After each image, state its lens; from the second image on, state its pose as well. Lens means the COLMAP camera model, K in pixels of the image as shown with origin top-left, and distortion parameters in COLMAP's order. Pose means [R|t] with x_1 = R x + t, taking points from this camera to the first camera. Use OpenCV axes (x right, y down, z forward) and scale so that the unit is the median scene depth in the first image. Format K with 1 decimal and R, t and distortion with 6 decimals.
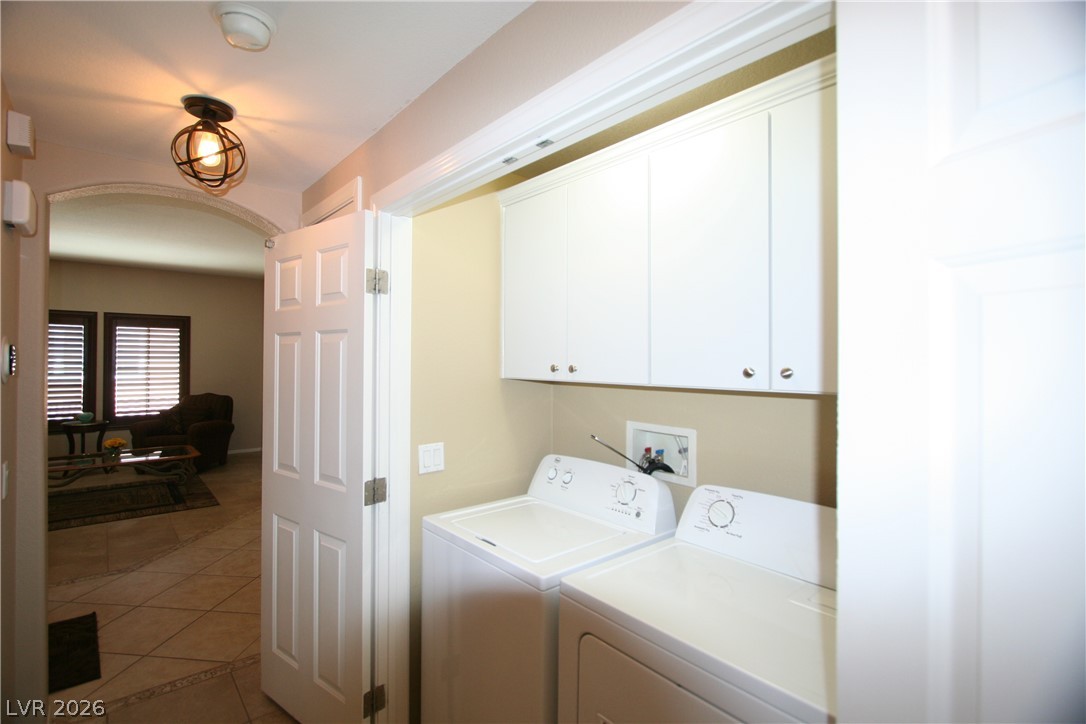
lens RADIAL K [[505.1, 0, 533.5], [0, 505.1, 357.5], [0, 0, 1]] dist [-0.015072, 0.001963]
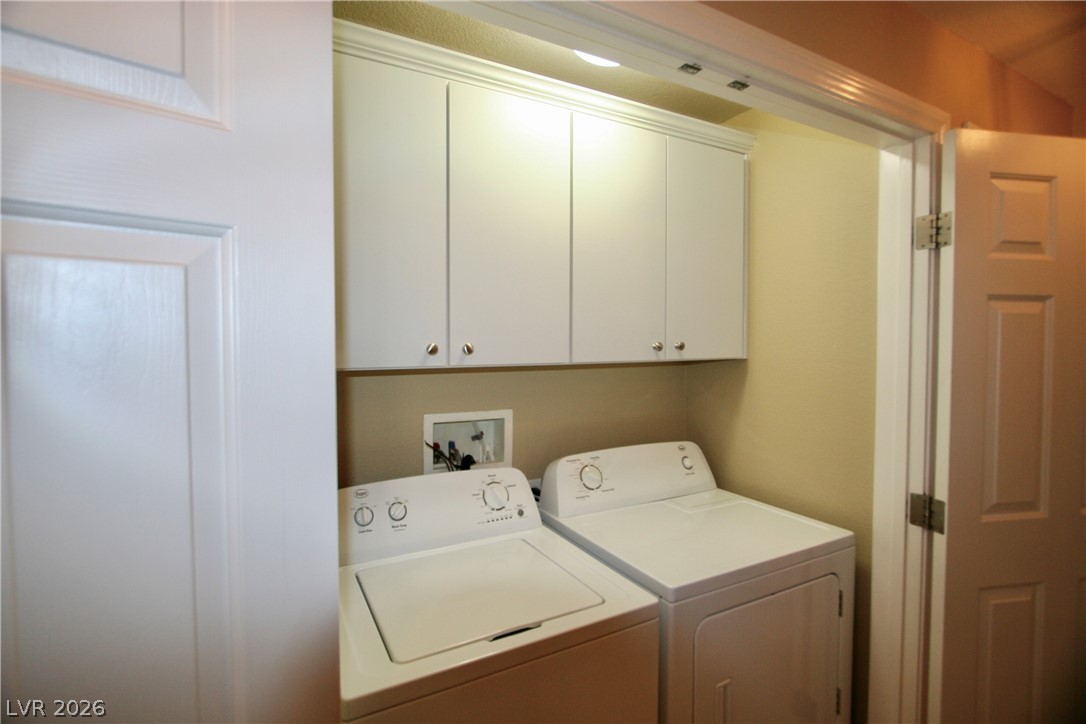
lens RADIAL K [[505.1, 0, 540.0], [0, 505.1, 349.4], [0, 0, 1]] dist [-0.015072, 0.001963]
pose [[0.227586, -0.029475, 0.973312, -0.604843], [0.000296, 0.999544, 0.030200, 0.000928], [-0.973758, -0.006585, 0.227491, 0.739830]]
